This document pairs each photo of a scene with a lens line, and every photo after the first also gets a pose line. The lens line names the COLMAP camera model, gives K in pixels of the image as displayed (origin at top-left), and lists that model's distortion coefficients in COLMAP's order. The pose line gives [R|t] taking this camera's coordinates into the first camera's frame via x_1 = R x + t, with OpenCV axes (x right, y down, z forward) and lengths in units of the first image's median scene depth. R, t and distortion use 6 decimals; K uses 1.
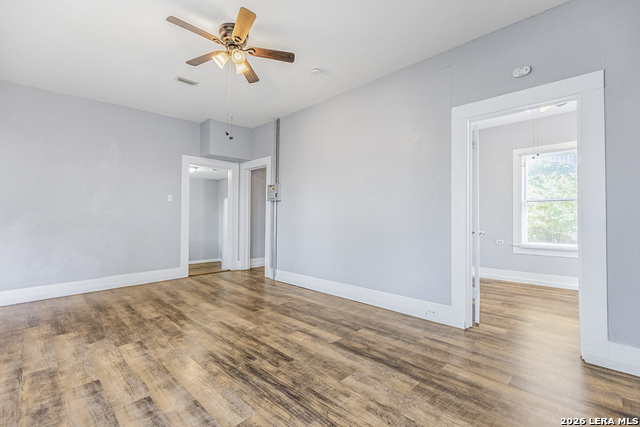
lens RADIAL K [[289.2, 0, 325.0], [0, 289.2, 212.9], [0, 0, 1]] dist [0.006938, 0.000552]
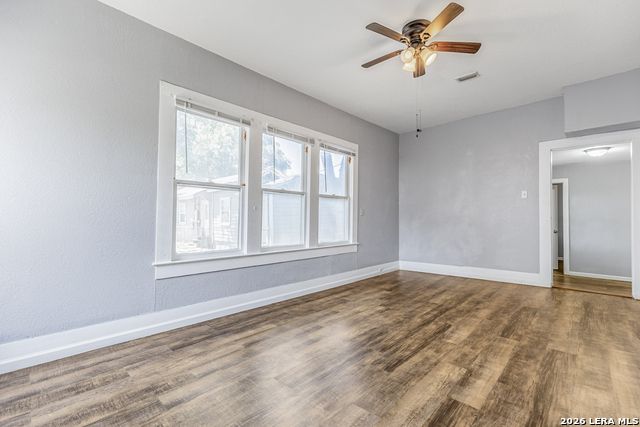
lens RADIAL K [[289.2, 0, 323.2], [0, 289.2, 214.8], [0, 0, 1]] dist [0.006938, 0.000552]
pose [[0.029704, -0.006596, -0.999537, 0.672781], [0.013686, 0.999887, -0.006191, 0.016670], [0.999465, -0.013496, 0.029790, 0.655316]]
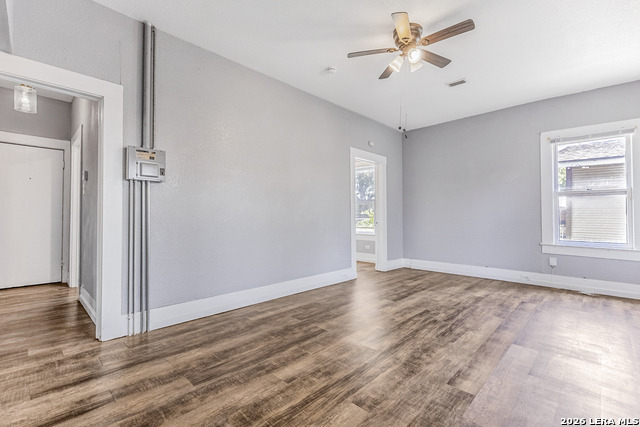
lens RADIAL K [[289.2, 0, 322.9], [0, 289.2, 214.5], [0, 0, 1]] dist [0.006938, 0.000552]
pose [[-0.005908, -0.004243, 0.999974, -1.358992], [-0.022015, 0.999749, 0.004112, 0.016068], [-0.999740, -0.021990, -0.006000, 1.319943]]
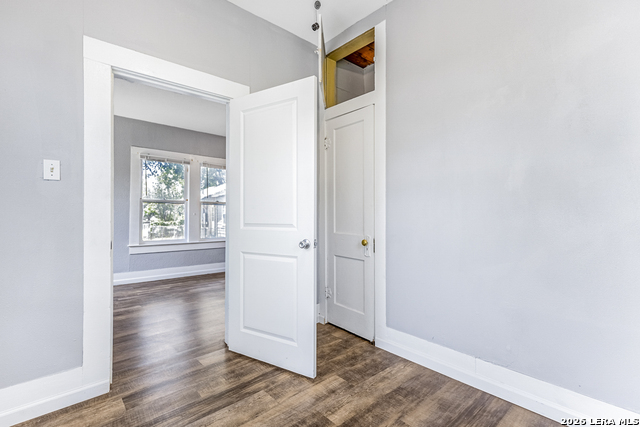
lens RADIAL K [[289.2, 0, 317.6], [0, 289.2, 215.1], [0, 0, 1]] dist [0.006938, 0.000552]
pose [[-0.084473, -0.007025, -0.996401, 1.411525], [0.024759, 0.999652, -0.009147, 0.023558], [0.996118, -0.025443, -0.084270, 1.476031]]
